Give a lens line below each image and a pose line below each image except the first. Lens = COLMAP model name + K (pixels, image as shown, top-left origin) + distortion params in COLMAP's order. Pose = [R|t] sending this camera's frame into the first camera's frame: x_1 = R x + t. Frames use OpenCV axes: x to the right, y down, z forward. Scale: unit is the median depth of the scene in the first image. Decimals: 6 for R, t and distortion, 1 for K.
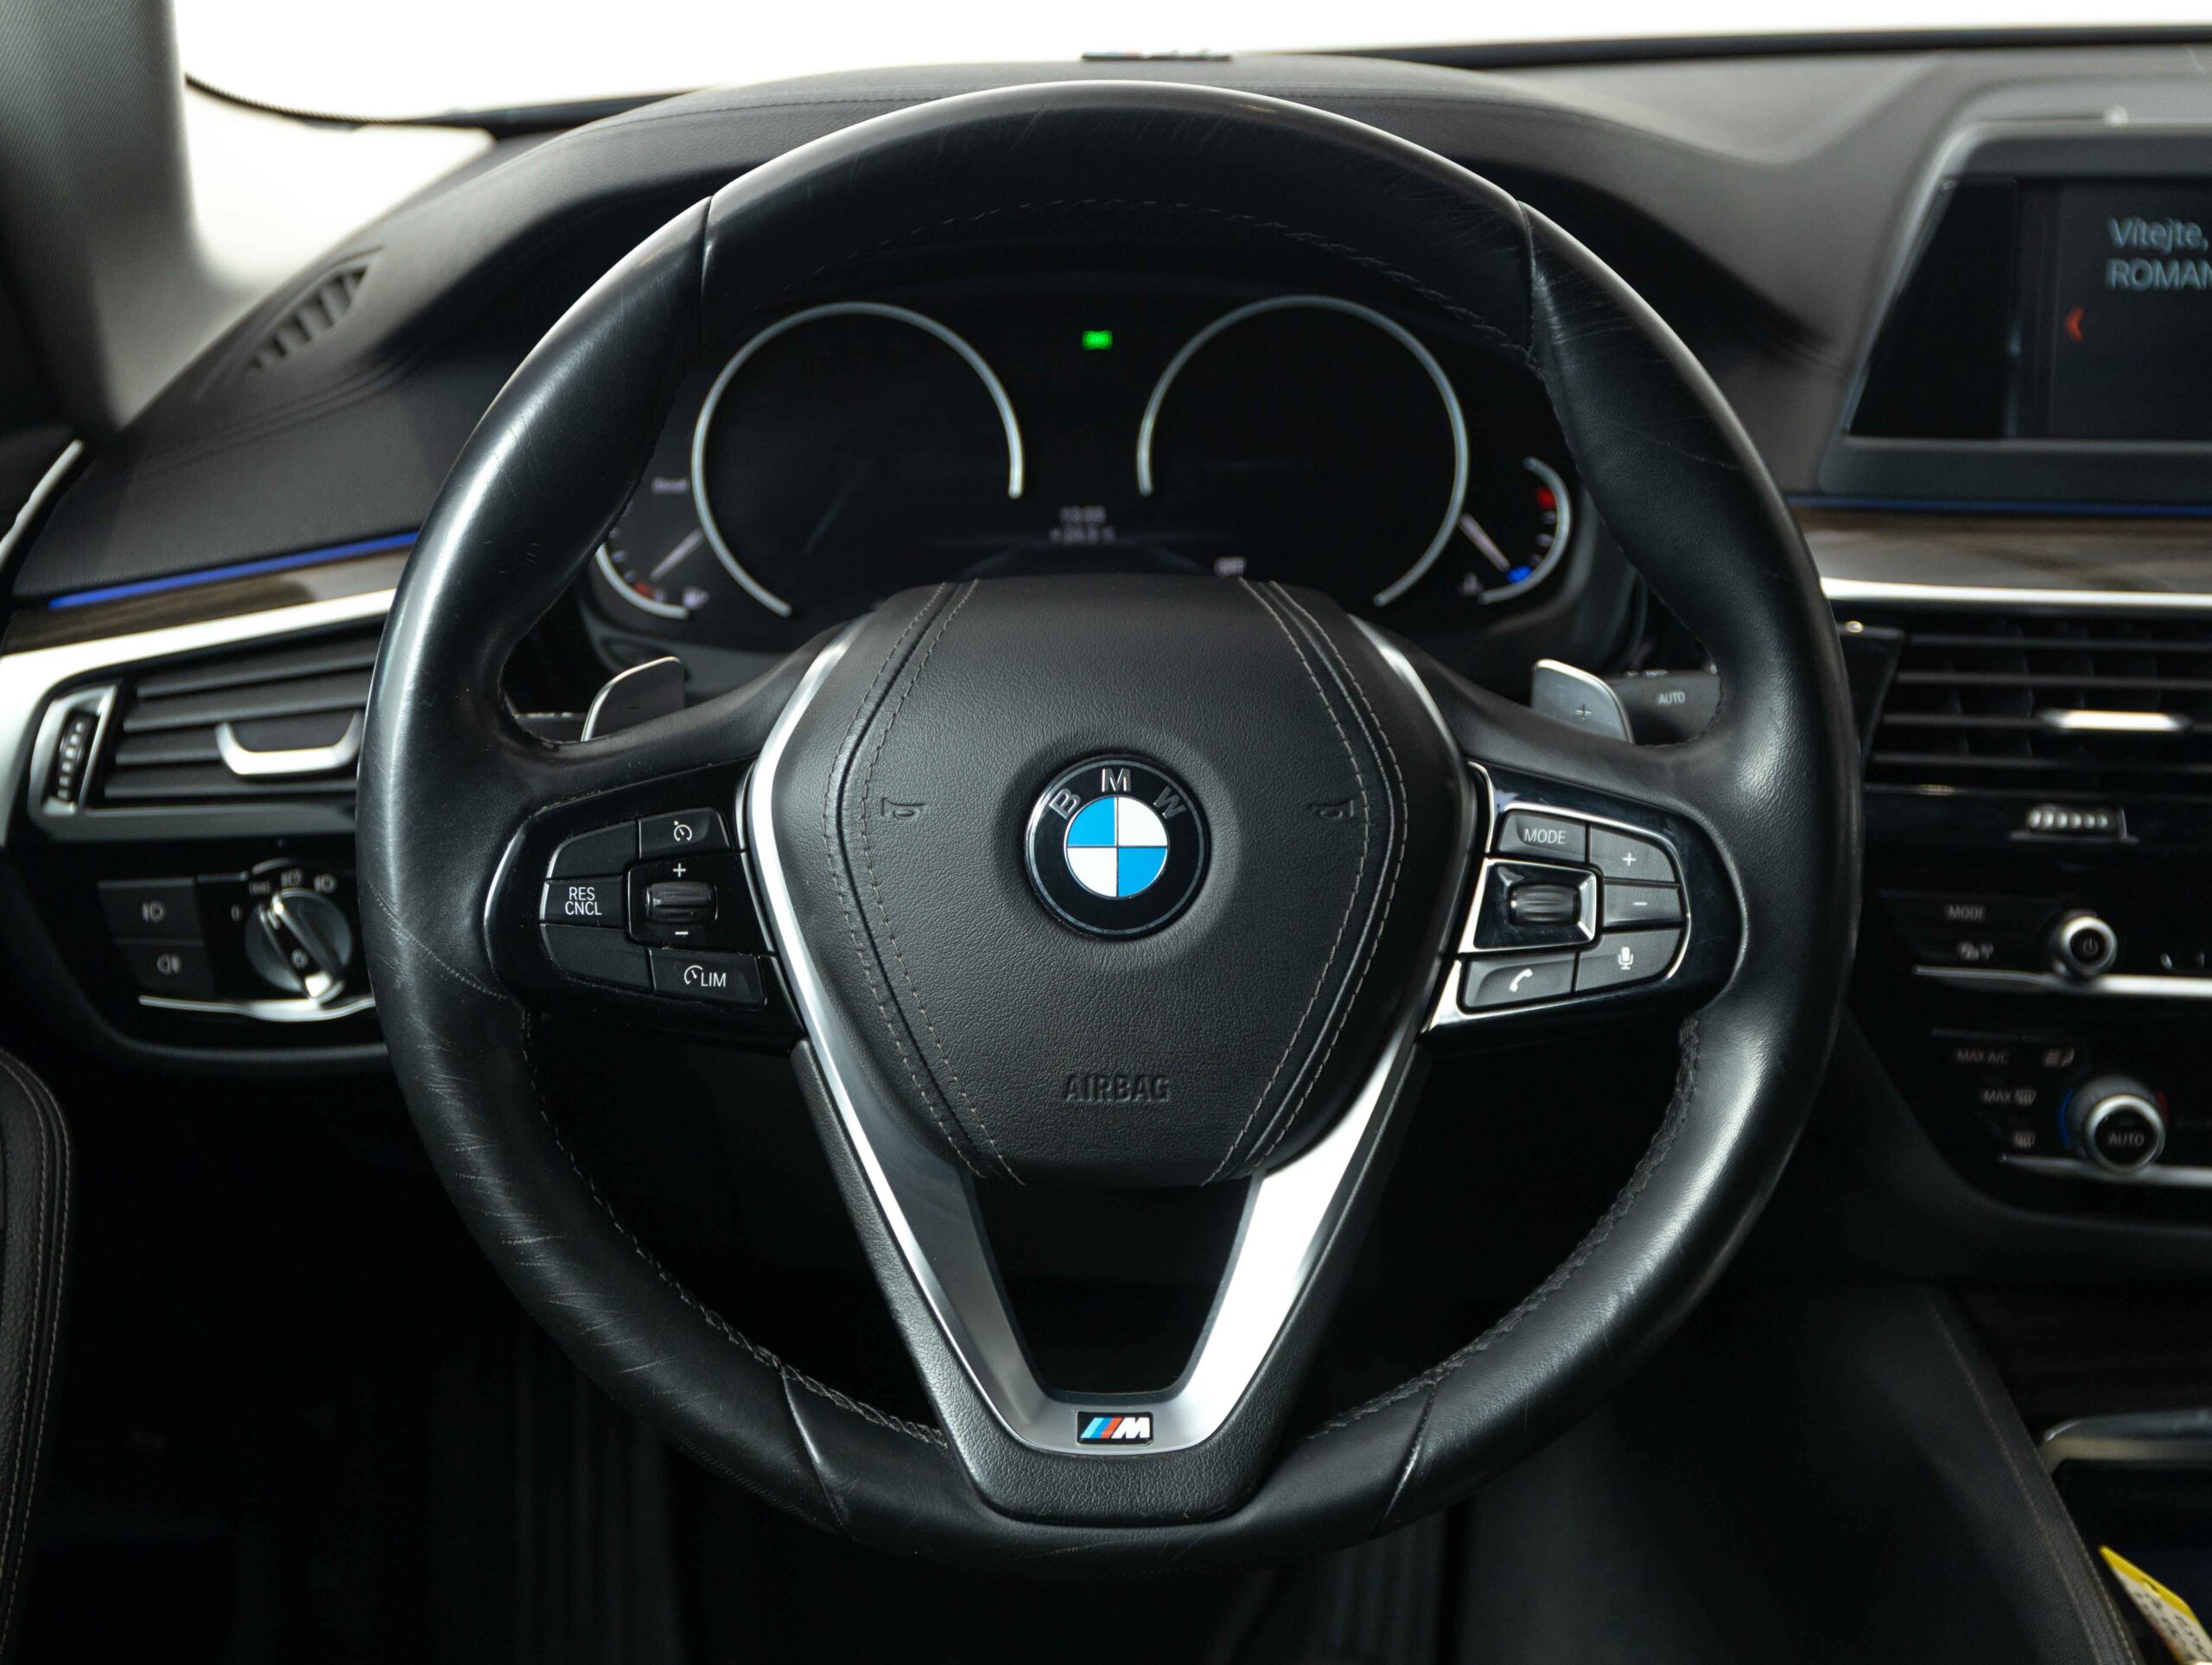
lens RADIAL K [[3132.2, 0, 1107.6], [0, 3132.2, 828.8], [0, 0, 1]] dist [-0.014143, 0.000000]
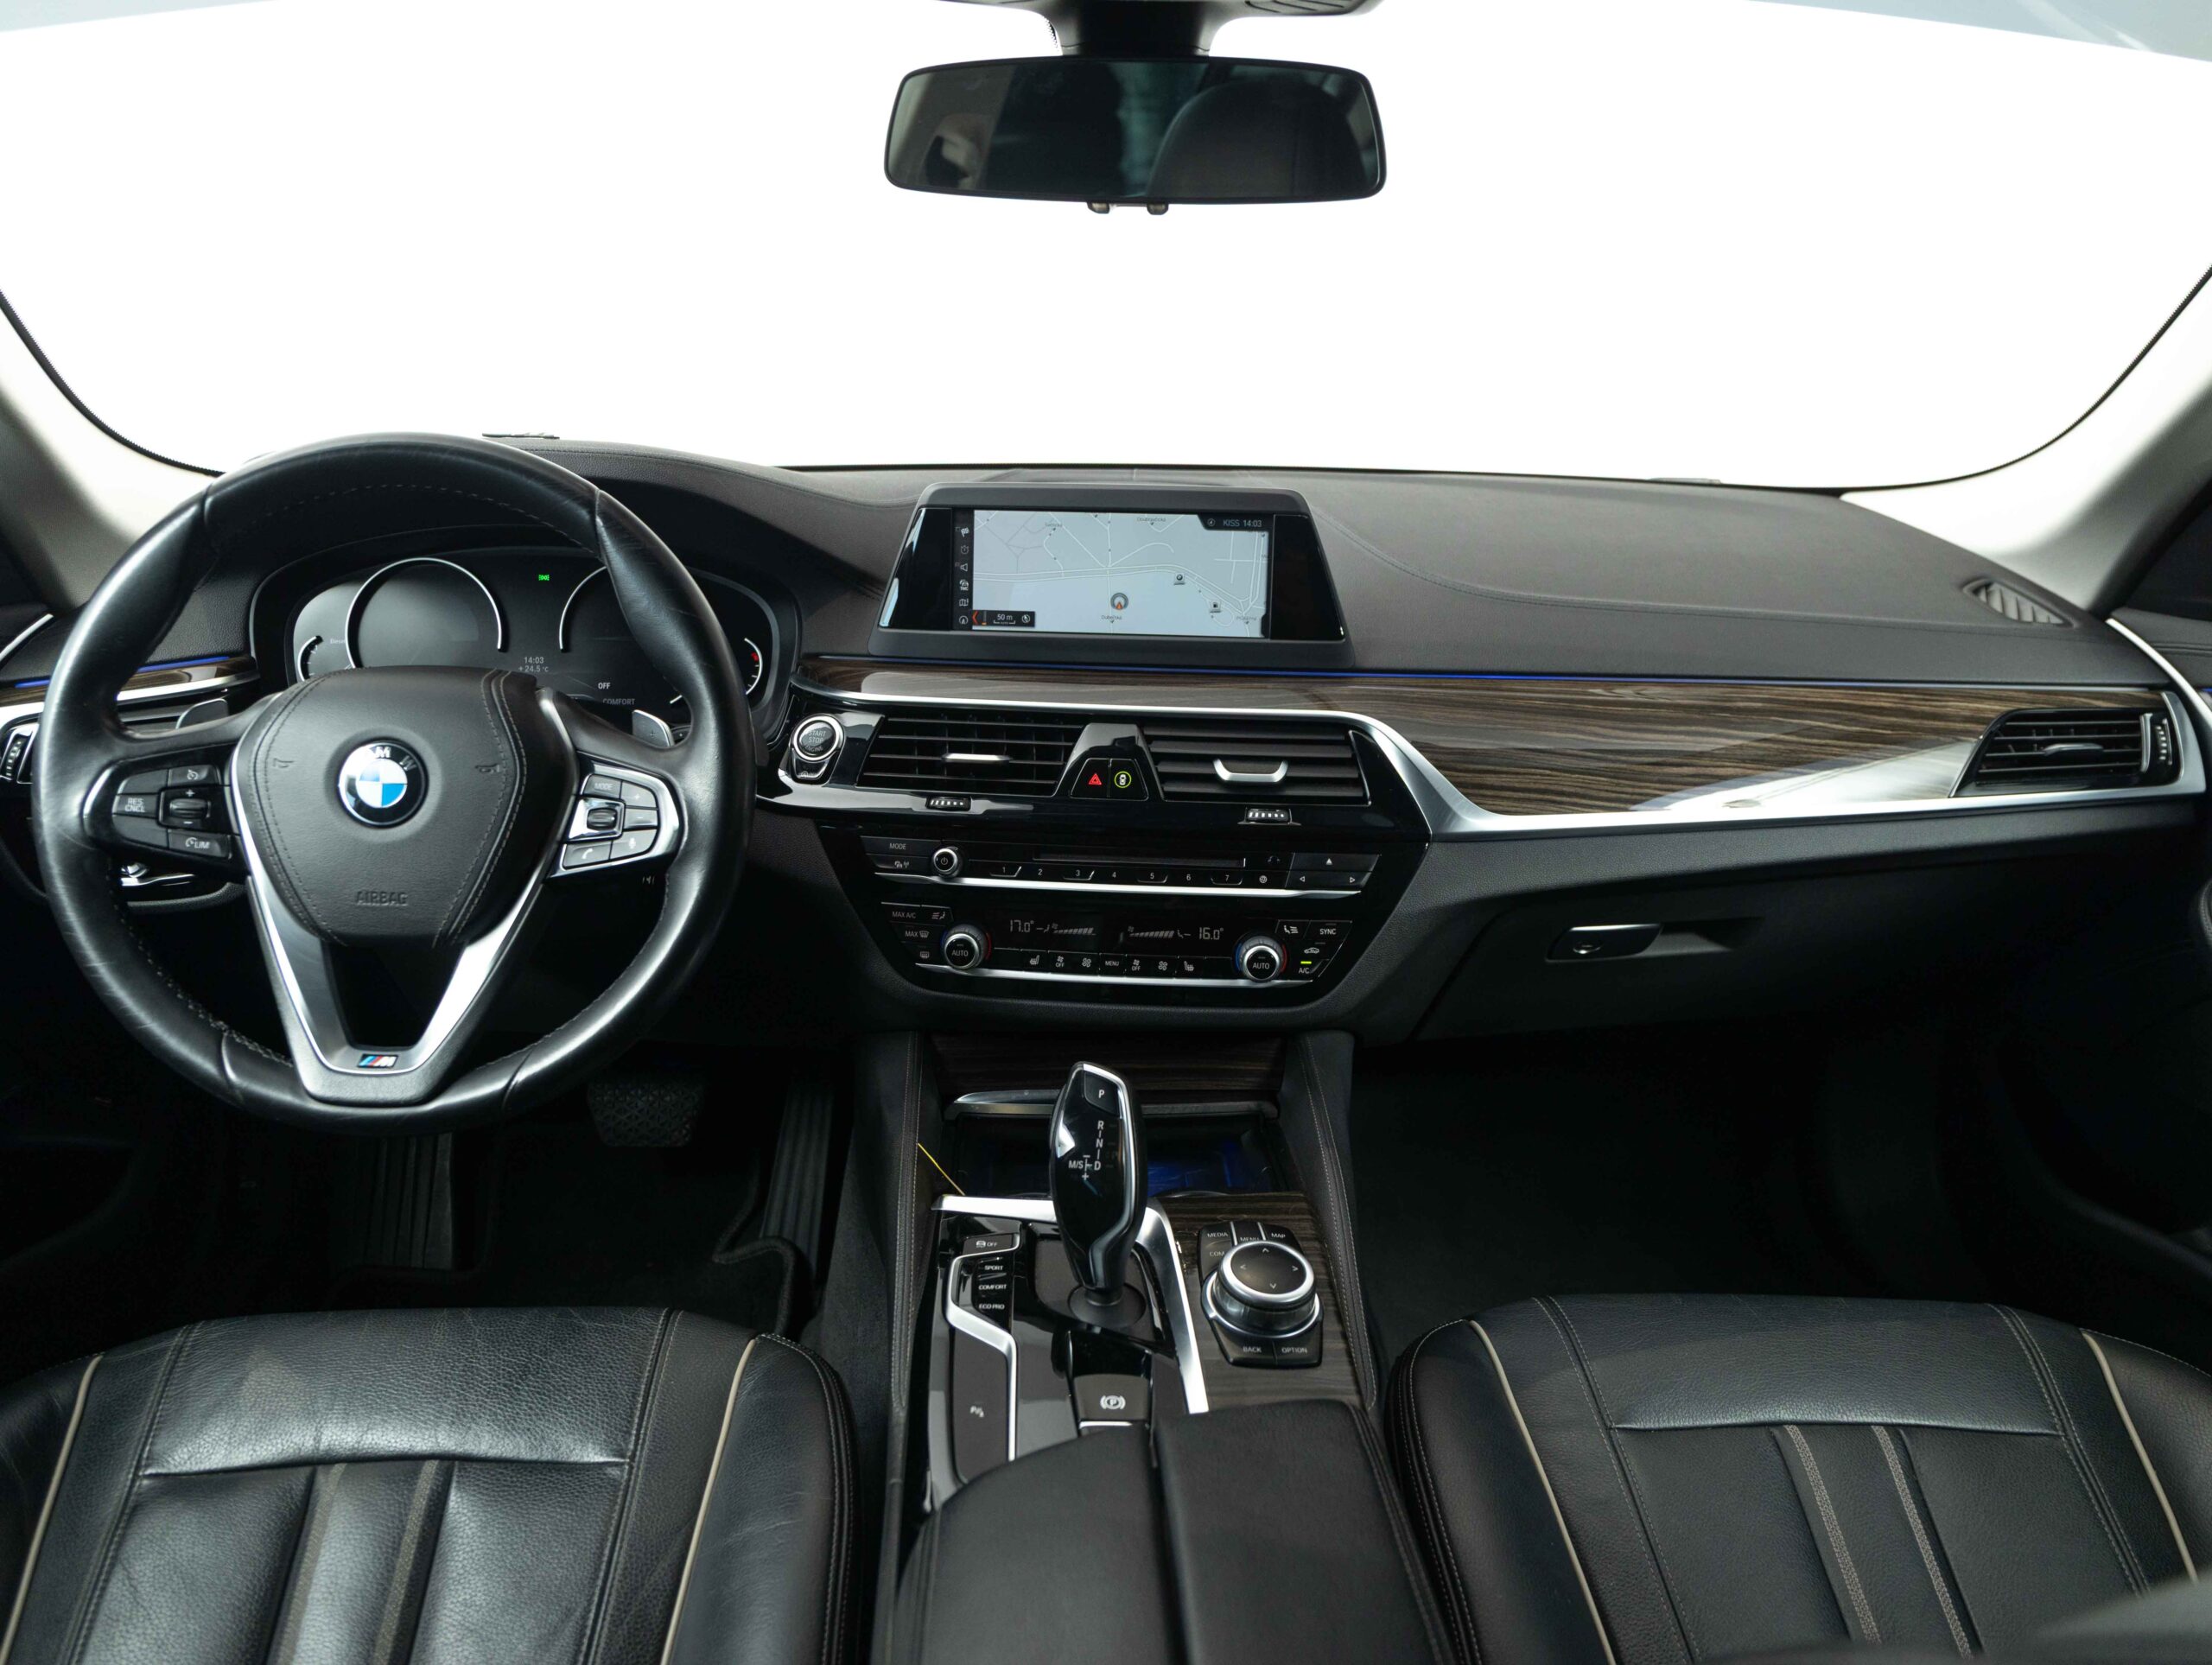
lens RADIAL K [[1523.2, 0, 1111.5], [0, 1523.2, 835.4], [0, 0, 1]] dist [-0.036607, -0.002633]
pose [[0.999237, 0.020430, 0.033291, 0.452756], [-0.018657, 0.998435, -0.052712, 0.083679], [-0.034316, 0.052050, 0.998055, -0.032296]]
